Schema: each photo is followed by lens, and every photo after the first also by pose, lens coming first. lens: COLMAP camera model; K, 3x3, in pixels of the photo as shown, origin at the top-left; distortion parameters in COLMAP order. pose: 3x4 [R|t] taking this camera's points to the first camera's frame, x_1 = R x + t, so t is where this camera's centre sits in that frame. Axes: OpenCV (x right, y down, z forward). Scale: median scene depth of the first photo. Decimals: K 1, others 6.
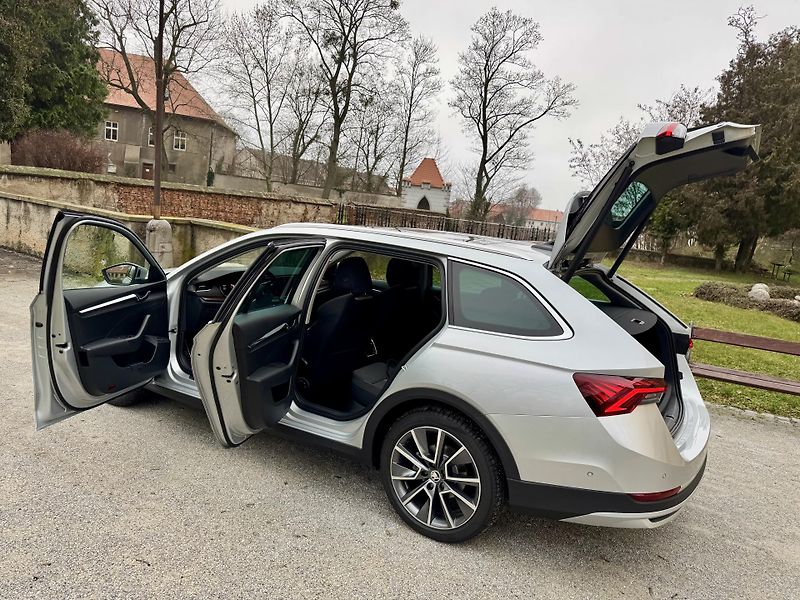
lens RADIAL K [[554.3, 0, 405.0], [0, 554.3, 297.2], [0, 0, 1]] dist [0.026727, -0.029604]
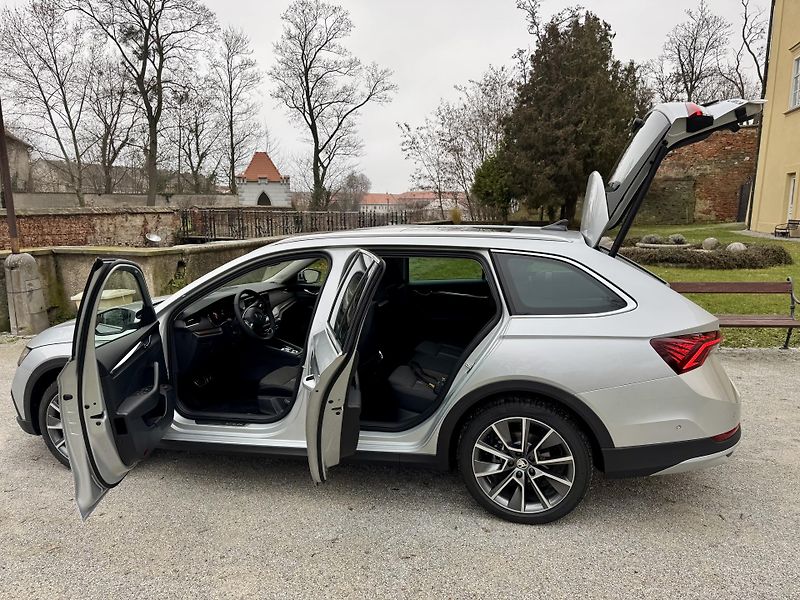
lens RADIAL K [[554.3, 0, 401.7], [0, 554.3, 292.8], [0, 0, 1]] dist [0.026727, -0.029604]
pose [[0.953588, -0.155737, 0.257714, -0.098390], [0.153005, 0.987747, 0.030752, -0.014281], [-0.259346, 0.010107, 0.965732, 0.017616]]
